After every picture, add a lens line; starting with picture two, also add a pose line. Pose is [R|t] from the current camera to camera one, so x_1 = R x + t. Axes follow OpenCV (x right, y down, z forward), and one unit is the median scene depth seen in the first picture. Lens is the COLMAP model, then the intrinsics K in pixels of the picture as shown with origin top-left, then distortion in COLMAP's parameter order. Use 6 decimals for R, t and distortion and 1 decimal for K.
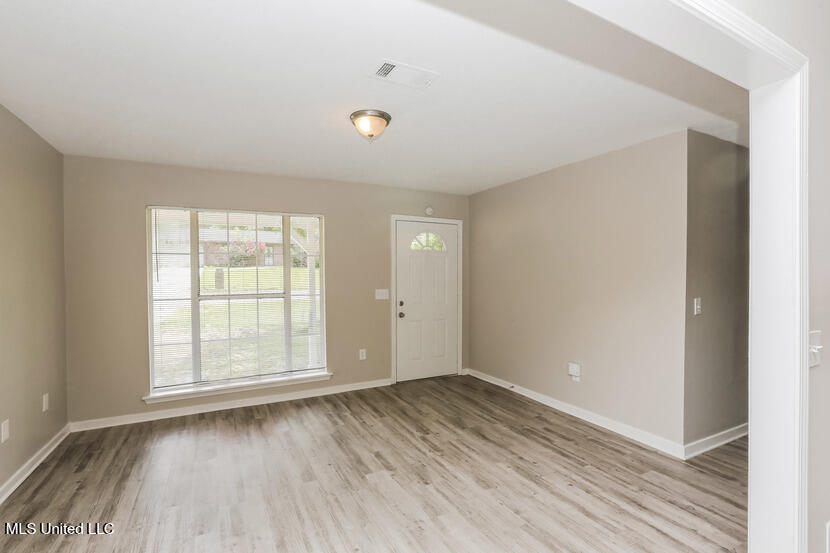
lens RADIAL K [[383.4, 0, 417.7], [0, 383.4, 278.7], [0, 0, 1]] dist [0.005953, 0.005859]
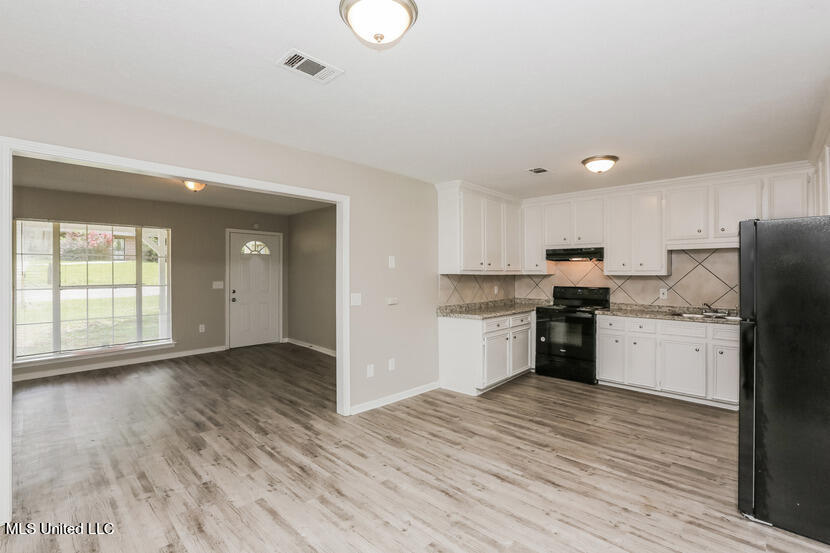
lens RADIAL K [[383.4, 0, 411.8], [0, 383.4, 273.6], [0, 0, 1]] dist [0.005953, 0.005859]
pose [[0.959481, 0.008556, 0.281642, 0.197532], [-0.009091, 0.999958, 0.000594, -0.008791], [-0.281625, -0.003130, 0.959519, -0.564078]]
